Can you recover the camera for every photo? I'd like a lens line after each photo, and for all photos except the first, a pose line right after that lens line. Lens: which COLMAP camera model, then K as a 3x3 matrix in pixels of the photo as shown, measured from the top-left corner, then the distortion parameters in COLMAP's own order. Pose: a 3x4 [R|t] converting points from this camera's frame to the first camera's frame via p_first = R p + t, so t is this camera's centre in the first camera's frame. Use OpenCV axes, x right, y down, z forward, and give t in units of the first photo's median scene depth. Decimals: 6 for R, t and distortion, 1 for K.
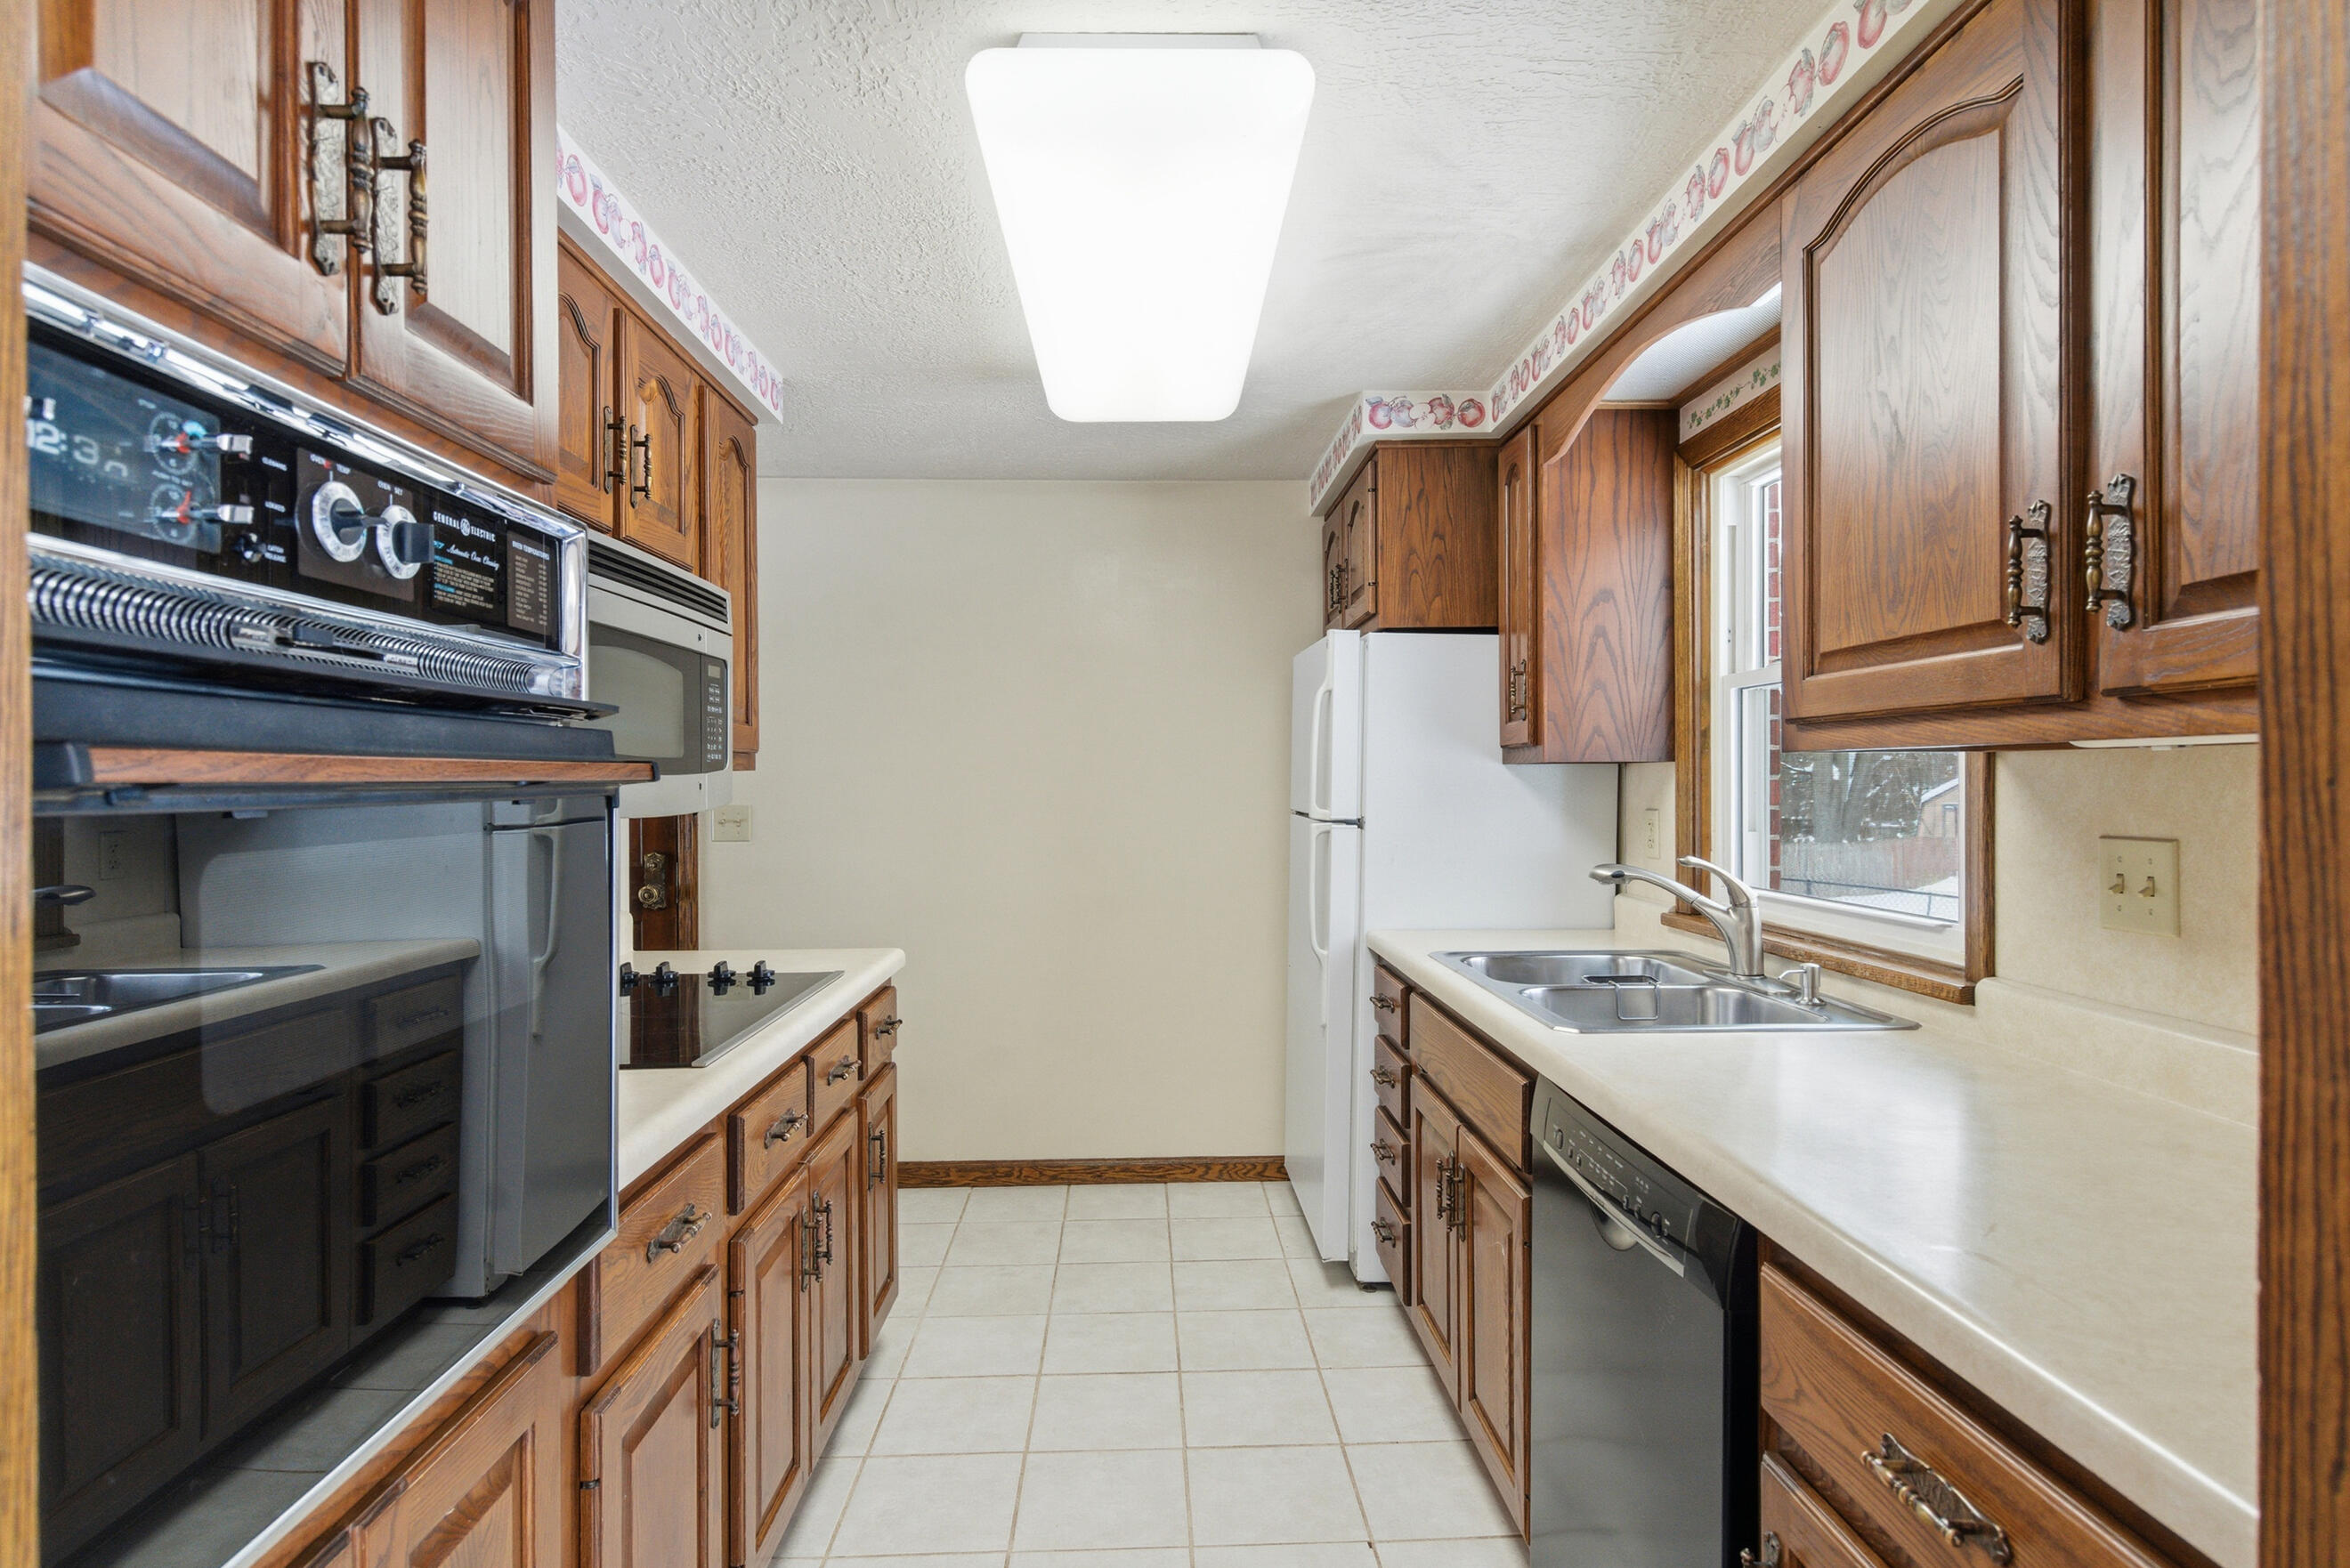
lens RADIAL K [[1217.6, 0, 1175.2], [0, 1217.6, 782.0], [0, 0, 1]] dist [-0.000649, -0.000086]
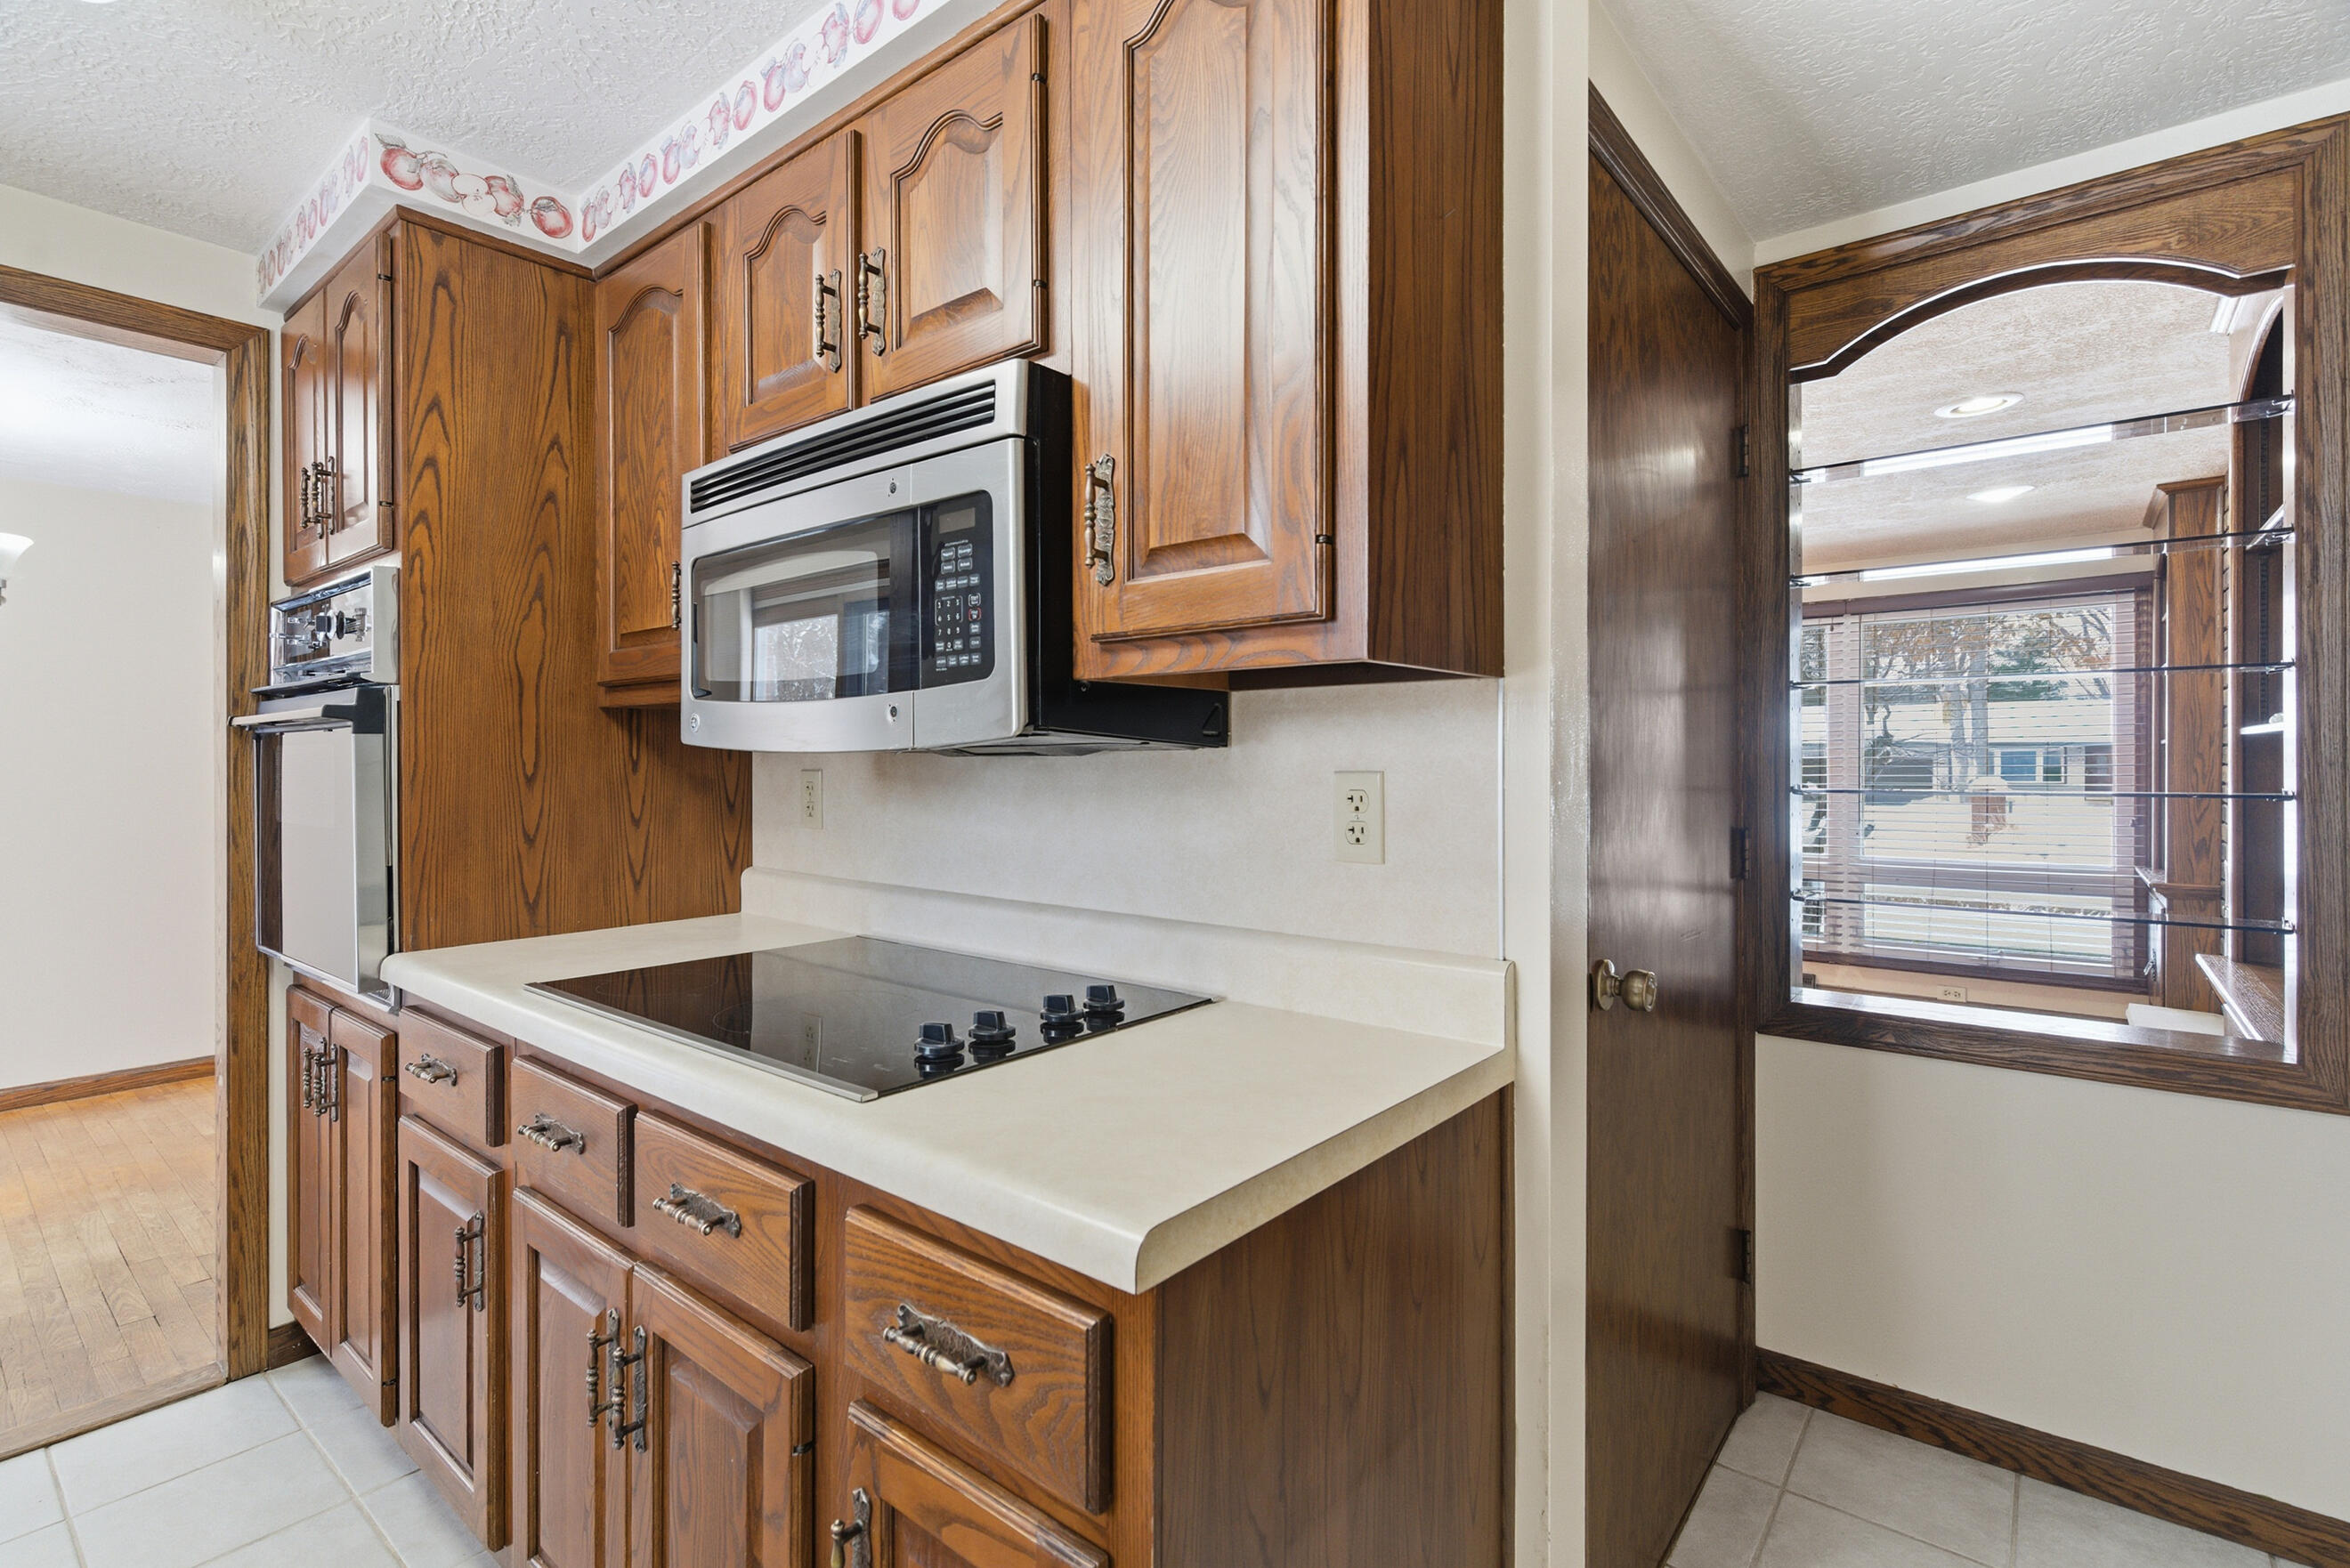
lens RADIAL K [[1075.6, 0, 1128.6], [0, 1075.6, 692.1], [0, 0, 1]] dist [0.029810, 0.000286]
pose [[0.672366, -0.012358, 0.740116, -0.008201], [0.032935, 0.999370, -0.013234, -0.001227], [-0.739486, 0.033273, 0.672349, 0.282347]]
